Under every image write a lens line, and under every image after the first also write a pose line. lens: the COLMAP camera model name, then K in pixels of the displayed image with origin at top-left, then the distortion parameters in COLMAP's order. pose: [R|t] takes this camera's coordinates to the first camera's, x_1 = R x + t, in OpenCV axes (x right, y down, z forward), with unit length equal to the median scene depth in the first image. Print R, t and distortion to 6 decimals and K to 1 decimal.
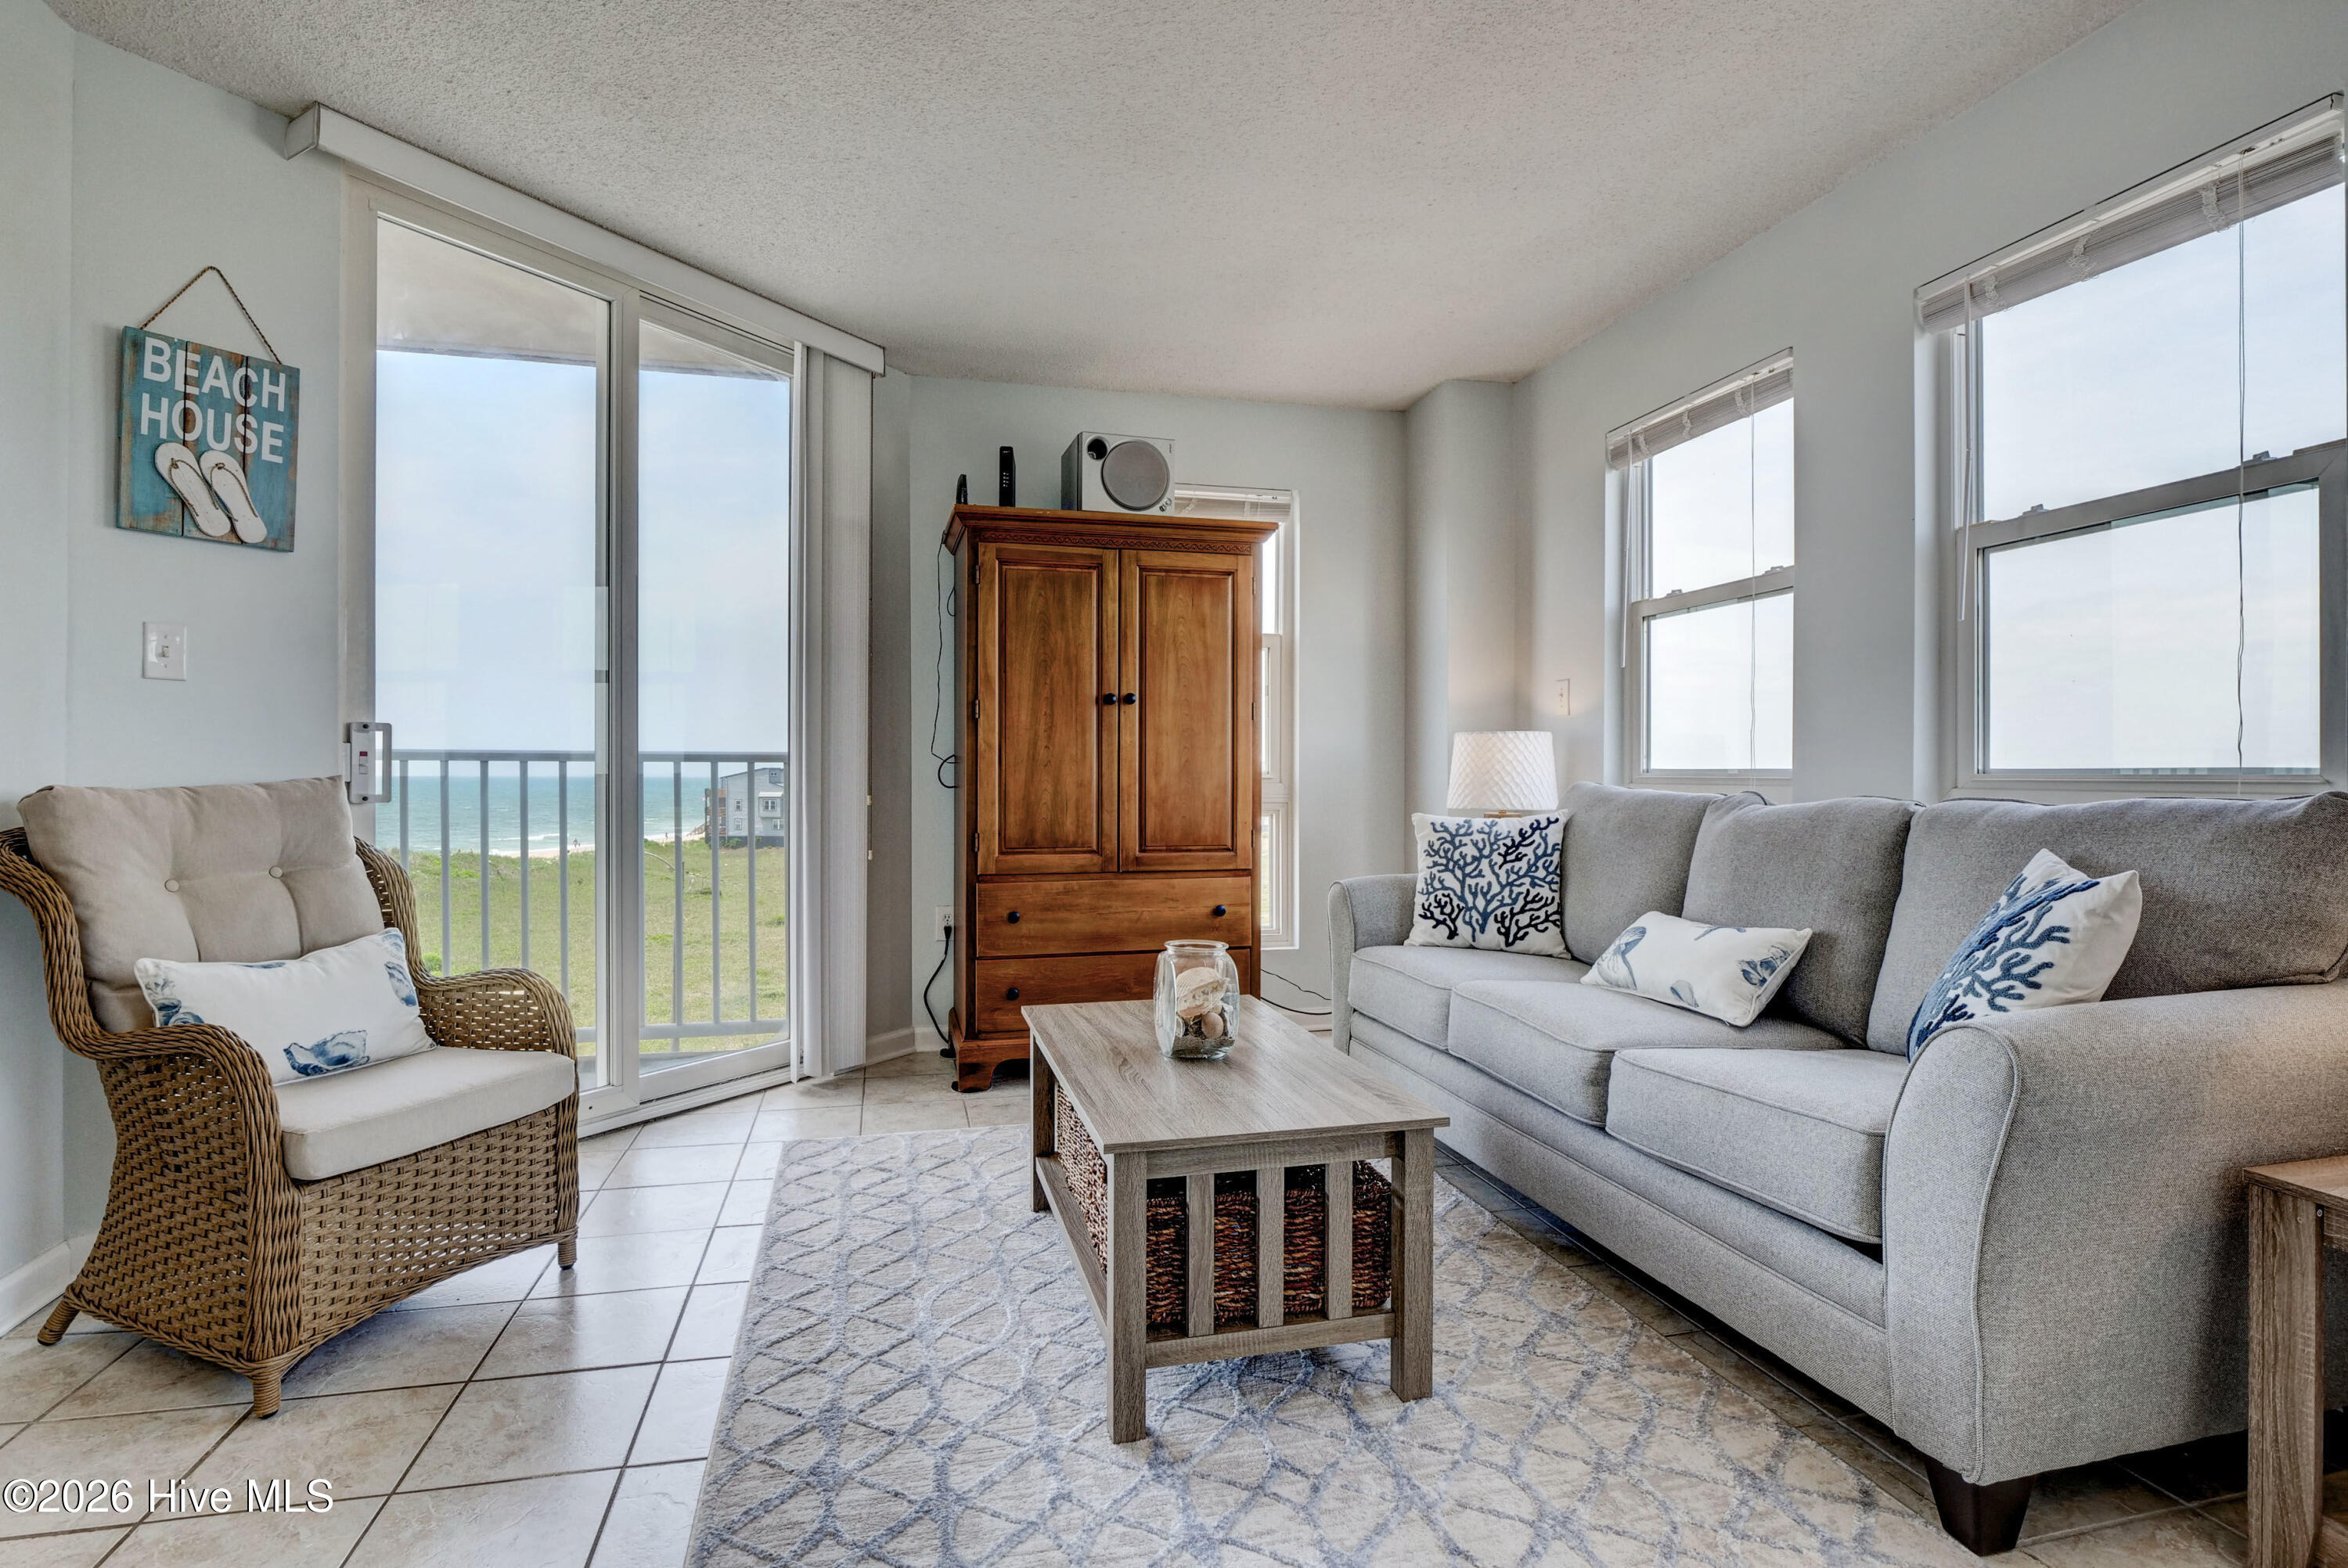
lens RADIAL K [[1144.3, 0, 1163.8], [0, 1144.3, 776.4], [0, 0, 1]] dist [-0.008462, -0.007161]
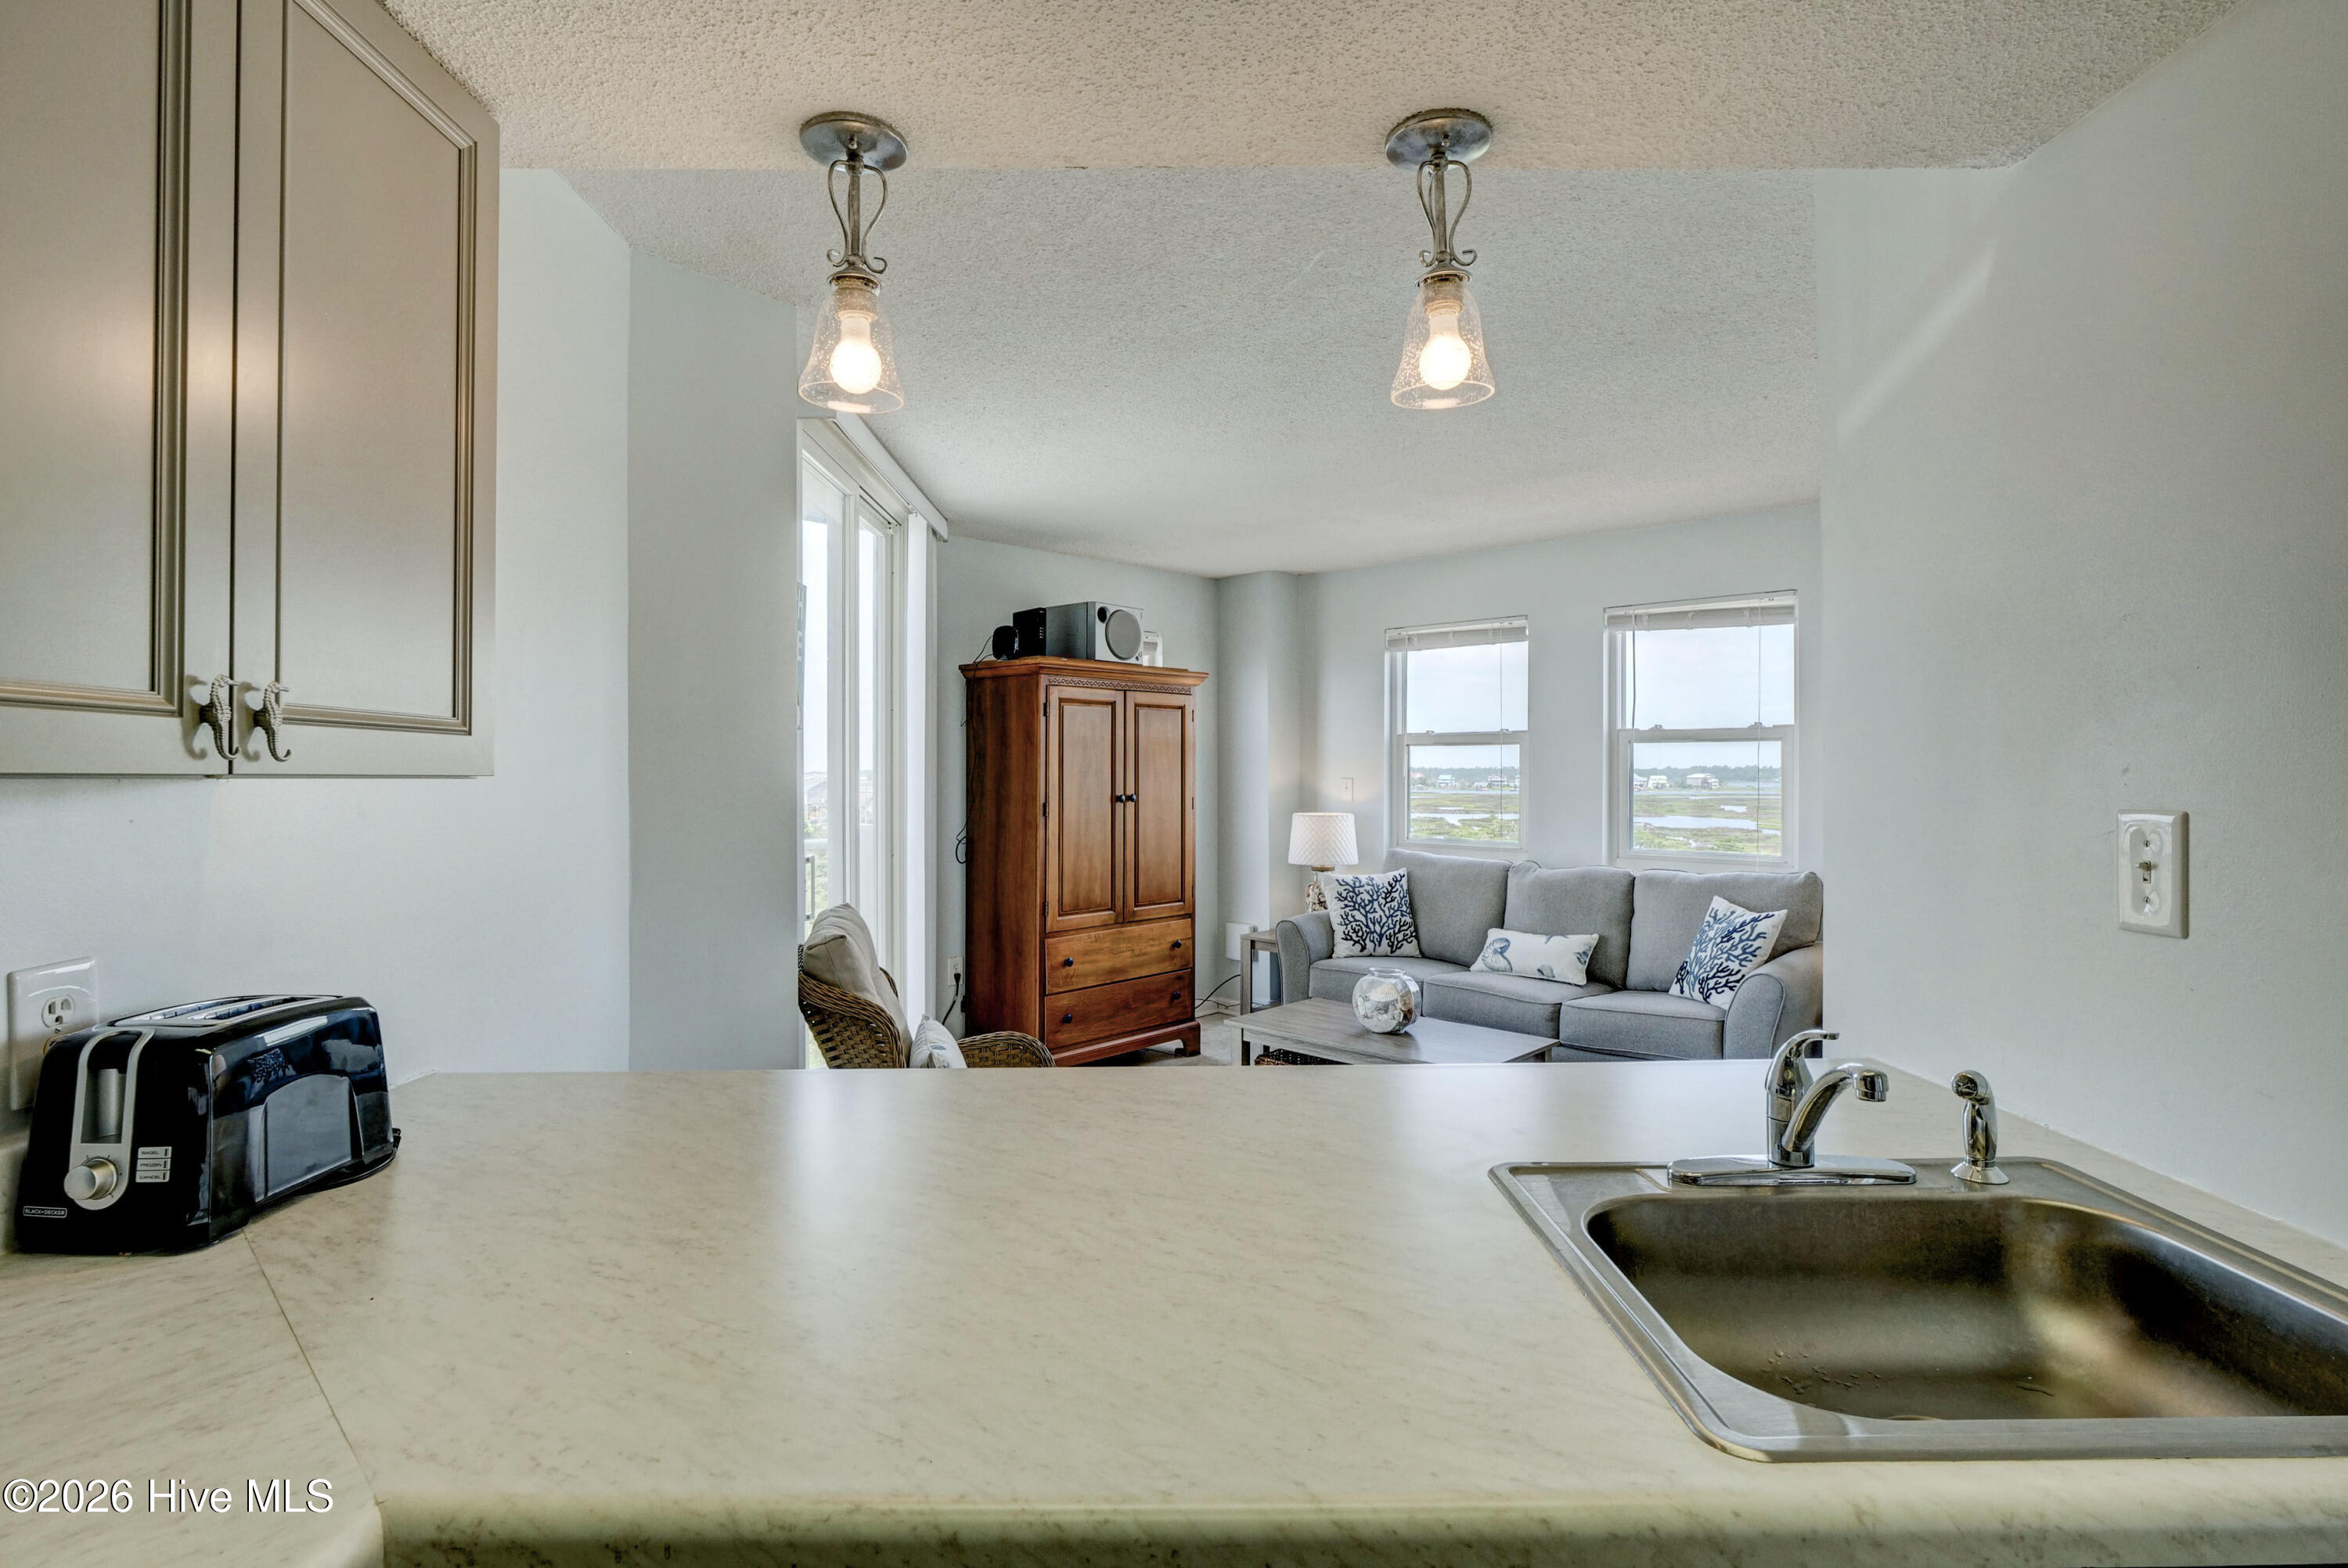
lens RADIAL K [[1144.3, 0, 1163.8], [0, 1144.3, 776.4], [0, 0, 1]] dist [-0.008462, -0.007161]
pose [[0.848563, -0.004555, 0.529076, -0.935474], [0.002479, 0.999986, 0.004633, -0.128082], [-0.529089, -0.002620, 0.848562, -0.260300]]
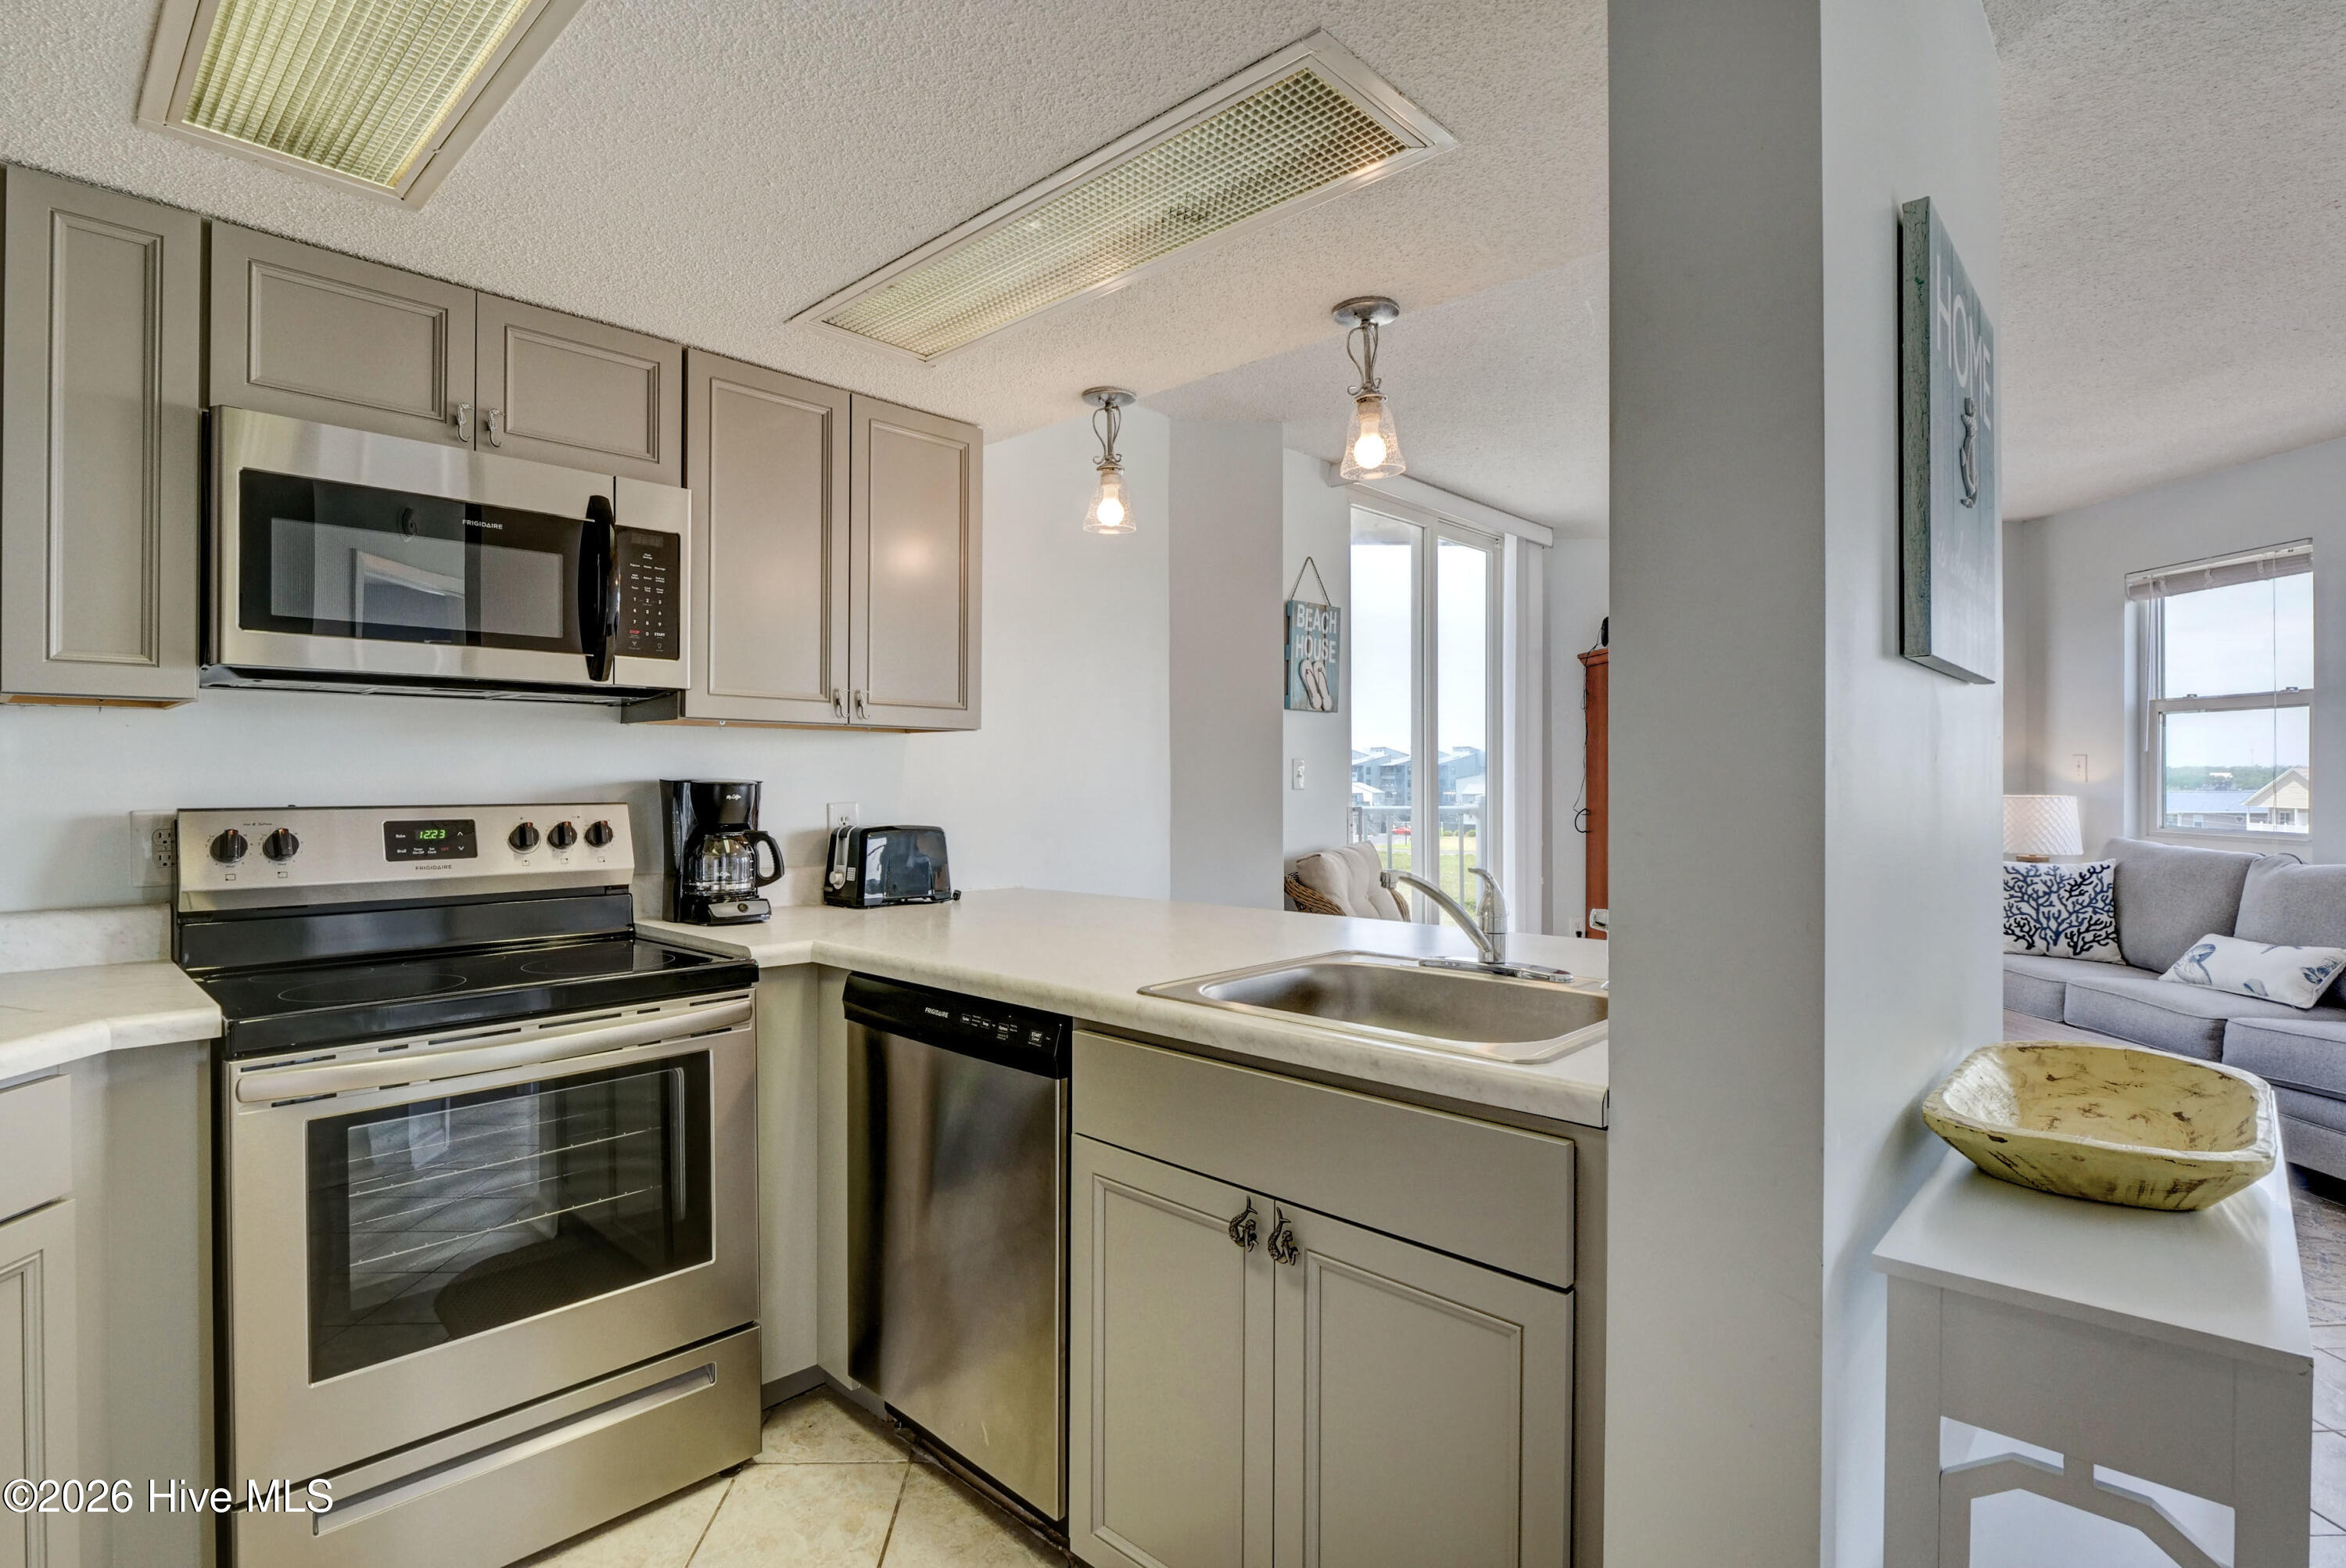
lens RADIAL K [[1143.5, 0, 1162.9], [0, 1143.5, 776.4], [0, 0, 1]] dist [-0.008462, -0.007161]
pose [[0.979831, -0.002919, -0.199809, -0.577890], [0.003282, 0.999994, 0.001481, -0.087692], [0.199803, -0.002107, 0.979834, -0.667616]]
